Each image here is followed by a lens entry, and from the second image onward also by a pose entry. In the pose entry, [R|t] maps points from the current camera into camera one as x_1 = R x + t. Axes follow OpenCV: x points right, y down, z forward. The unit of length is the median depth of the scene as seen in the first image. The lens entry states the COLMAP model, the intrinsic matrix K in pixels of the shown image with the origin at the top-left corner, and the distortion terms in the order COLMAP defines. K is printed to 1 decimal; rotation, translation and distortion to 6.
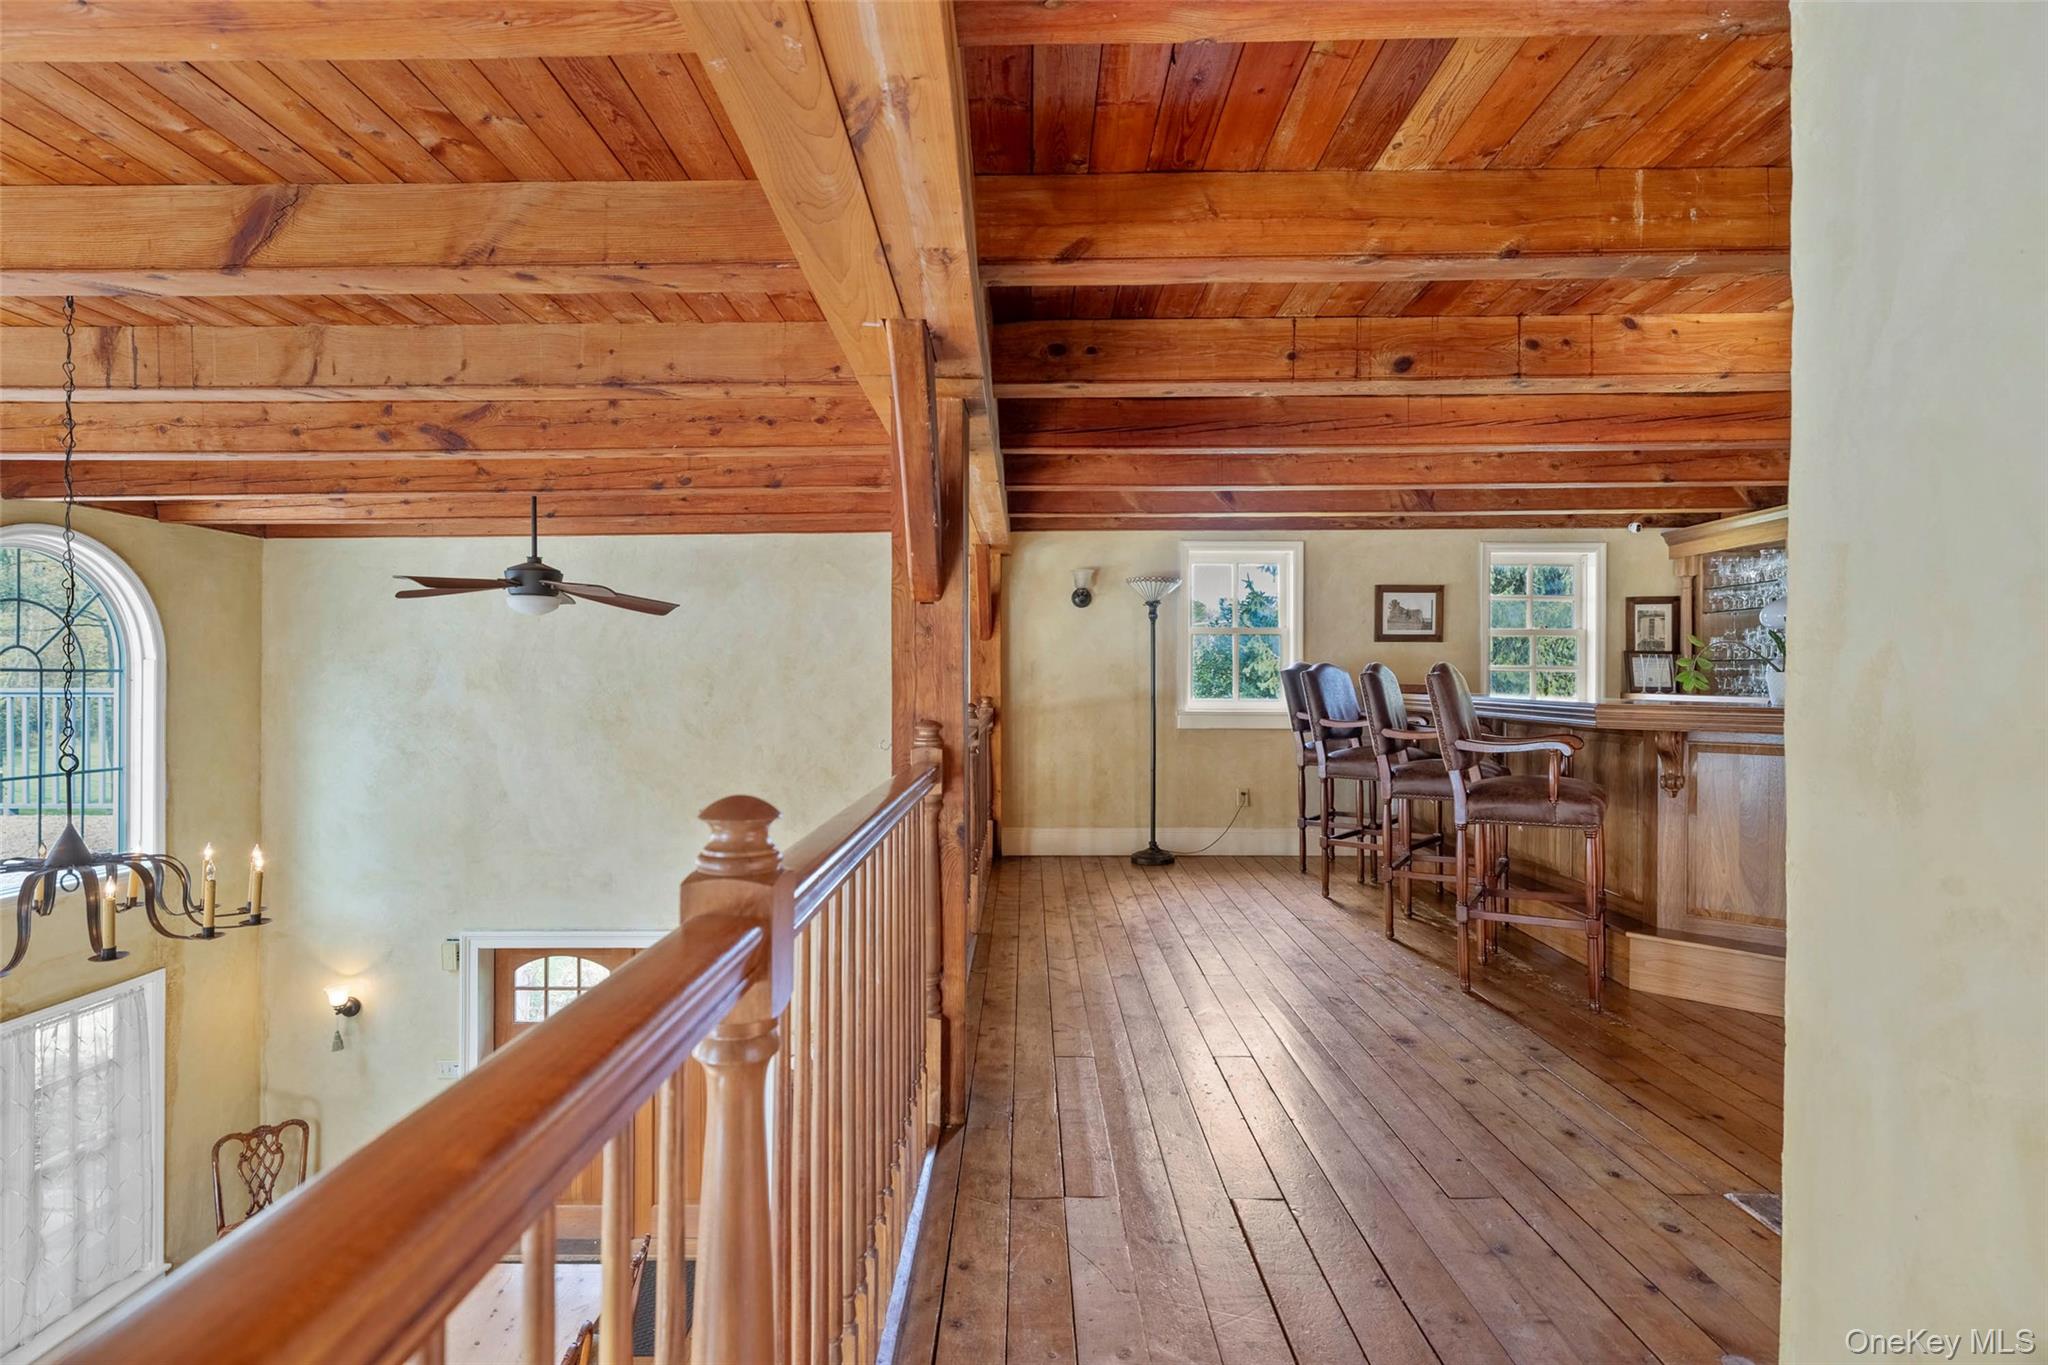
lens RADIAL K [[1008.4, 0, 1025.4], [0, 1008.4, 680.7], [0, 0, 1]] dist [0.002848, 0.000316]
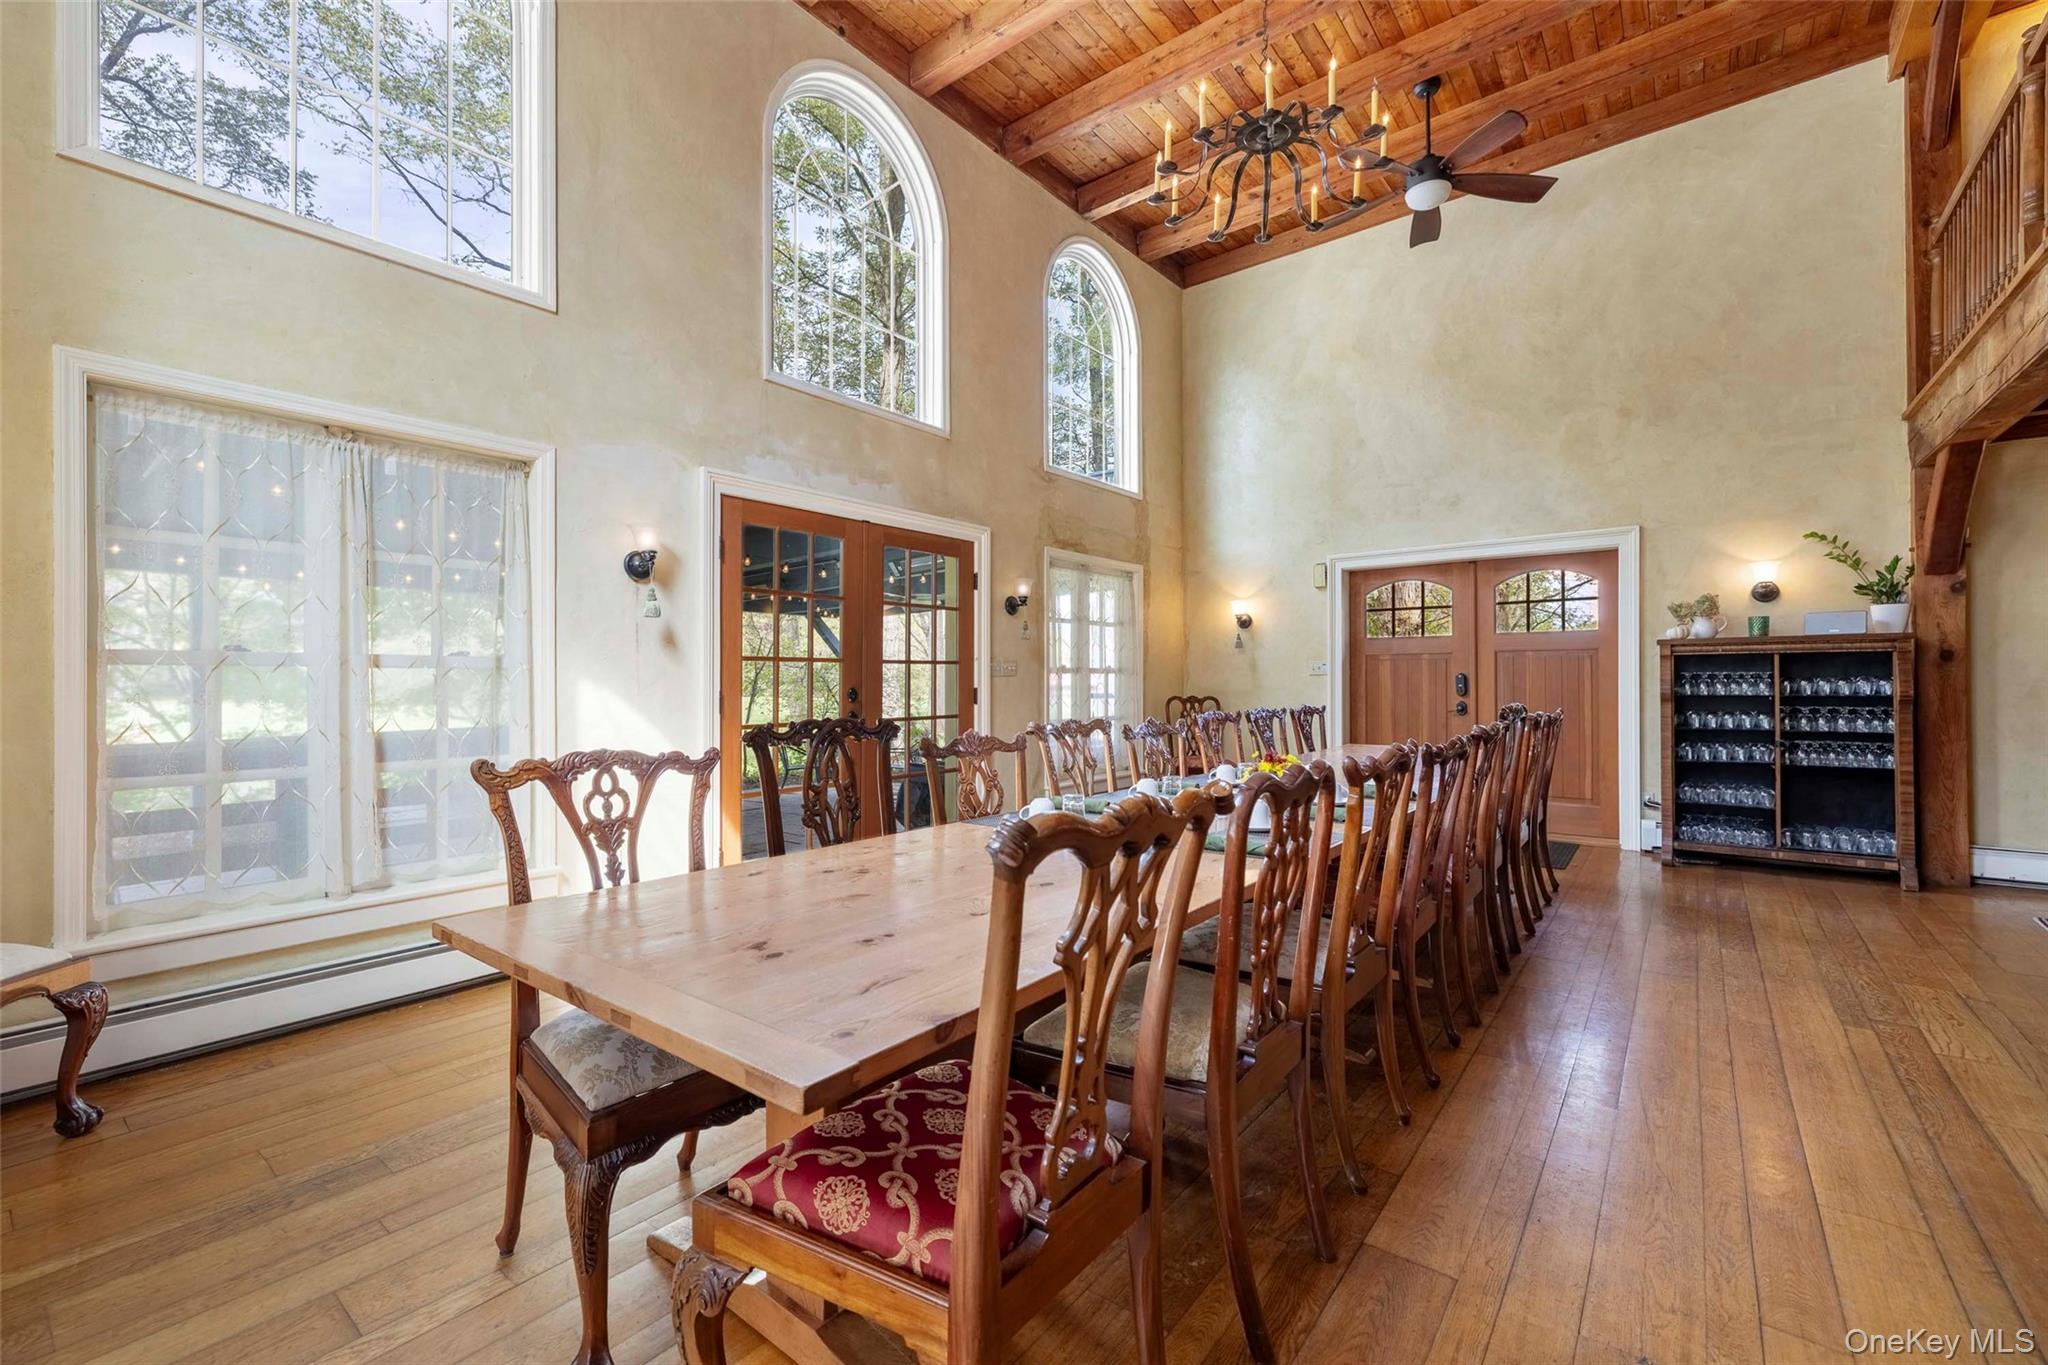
lens RADIAL K [[857.0, 0, 1025.1], [0, 857.0, 683.5], [0, 0, 1]] dist [0.000463, 0.000050]
pose [[0.785081, -0.005386, -0.619370, -0.195314], [0.008371, 0.999963, 0.001916, 0.400576], [0.619337, -0.006689, 0.785097, -0.069032]]
